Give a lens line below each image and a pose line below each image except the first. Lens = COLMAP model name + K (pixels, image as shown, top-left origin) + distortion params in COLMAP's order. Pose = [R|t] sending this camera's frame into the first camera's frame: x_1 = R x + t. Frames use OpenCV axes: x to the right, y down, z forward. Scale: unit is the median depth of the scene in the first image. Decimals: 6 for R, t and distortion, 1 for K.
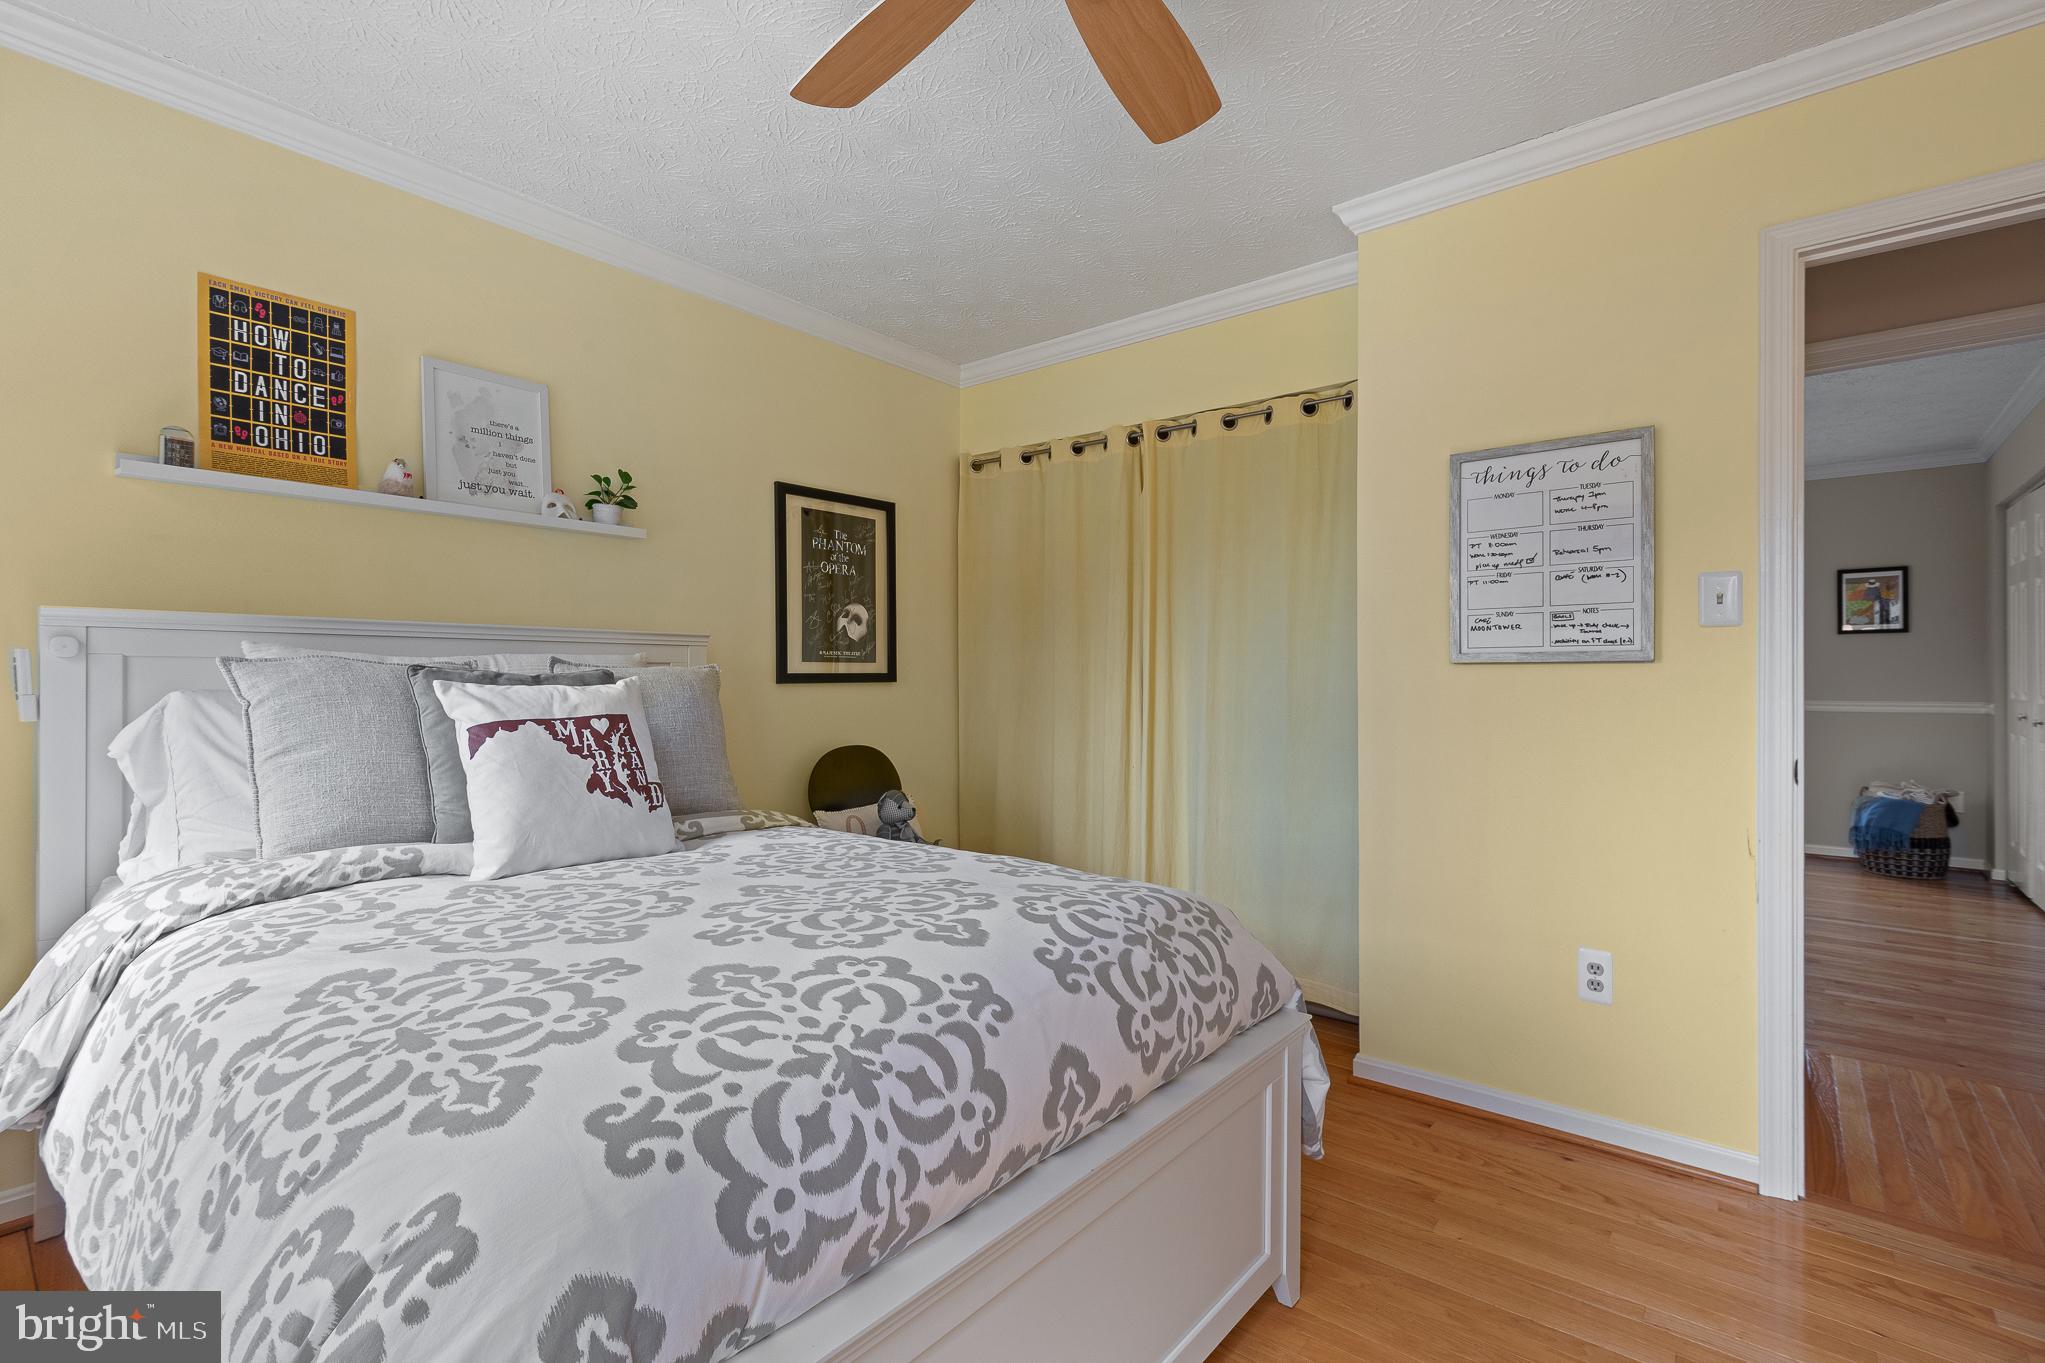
lens RADIAL K [[933.5, 0, 1009.7], [0, 933.5, 678.0], [0, 0, 1]] dist [-0.002644, -0.004460]
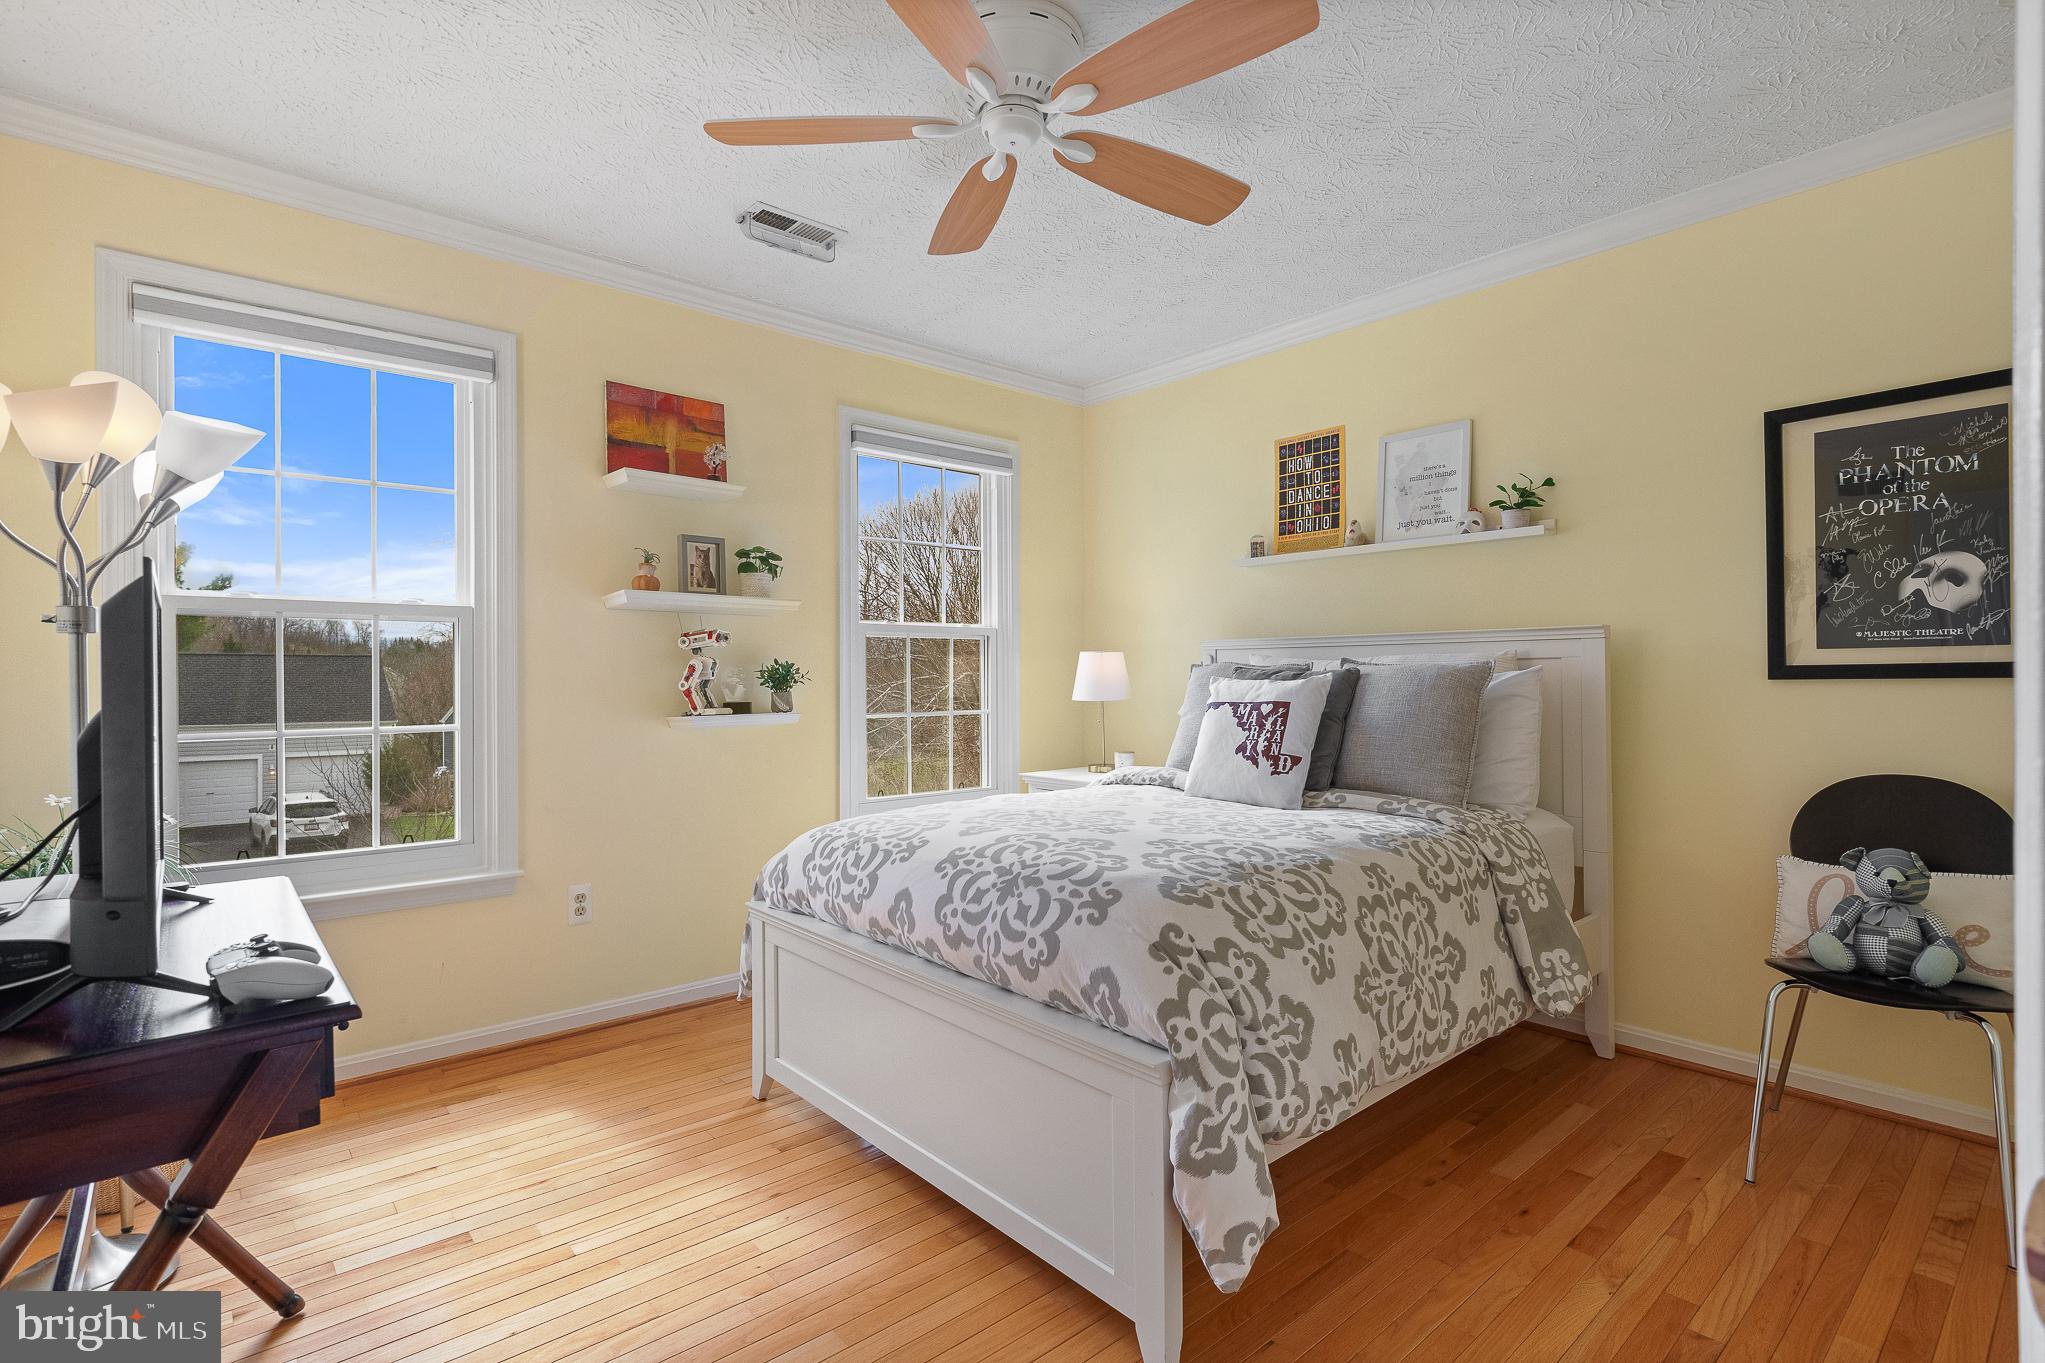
lens RADIAL K [[971.6, 0, 1016.5], [0, 971.6, 683.1], [0, 0, 1]] dist [-0.013263, -0.002528]
pose [[-0.169843, 0.003094, -0.985466, 0.978479], [0.005202, 0.999984, 0.002243, 0.007054], [0.985457, -0.004745, -0.169856, 0.825063]]
